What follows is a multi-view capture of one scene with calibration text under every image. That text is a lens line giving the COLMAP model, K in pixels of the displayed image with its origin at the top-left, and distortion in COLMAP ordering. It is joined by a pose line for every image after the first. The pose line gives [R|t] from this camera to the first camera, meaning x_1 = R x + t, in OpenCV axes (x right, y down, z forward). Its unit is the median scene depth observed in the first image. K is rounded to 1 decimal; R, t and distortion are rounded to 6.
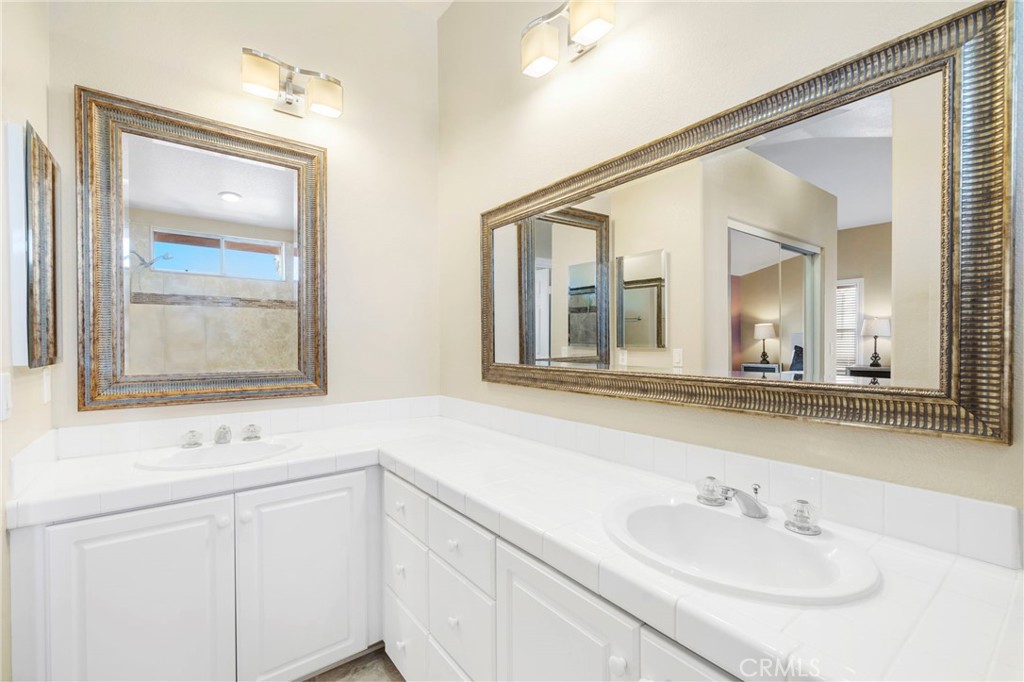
lens RADIAL K [[444.7, 0, 510.1], [0, 444.7, 351.5], [0, 0, 1]] dist [0.000549, 0.000126]
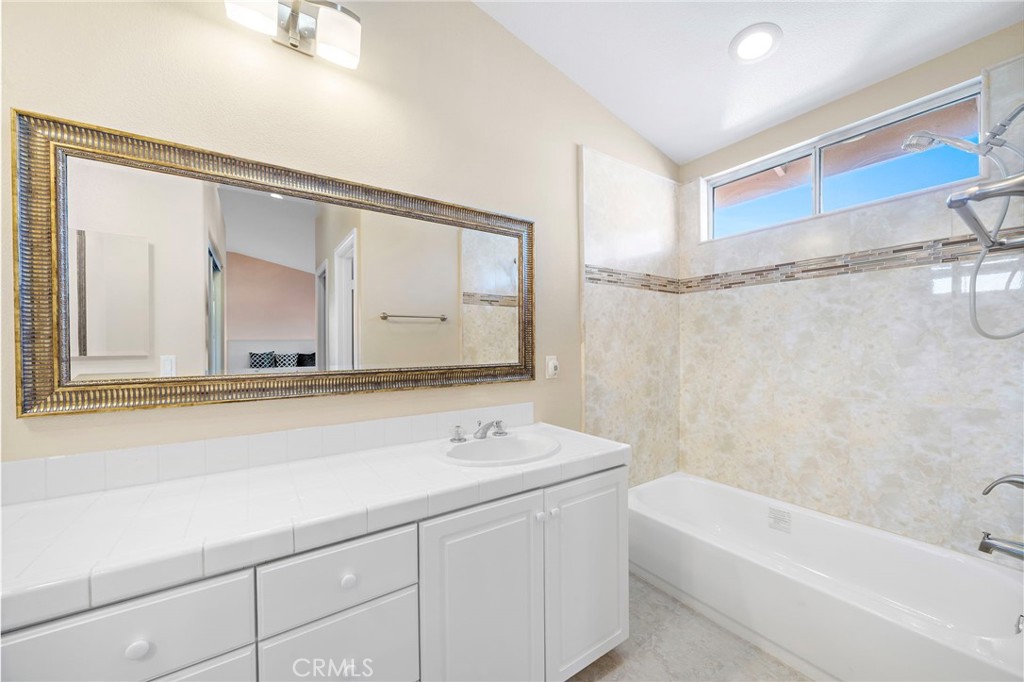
lens RADIAL K [[421.0, 0, 511.4], [0, 421.0, 347.7], [0, 0, 1]] dist [-0.001757, -0.000153]
pose [[0.026698, -0.031057, 0.999161, -0.890390], [0.008864, 0.999485, 0.030831, -0.047654], [-0.999604, 0.008033, 0.026960, 0.603412]]
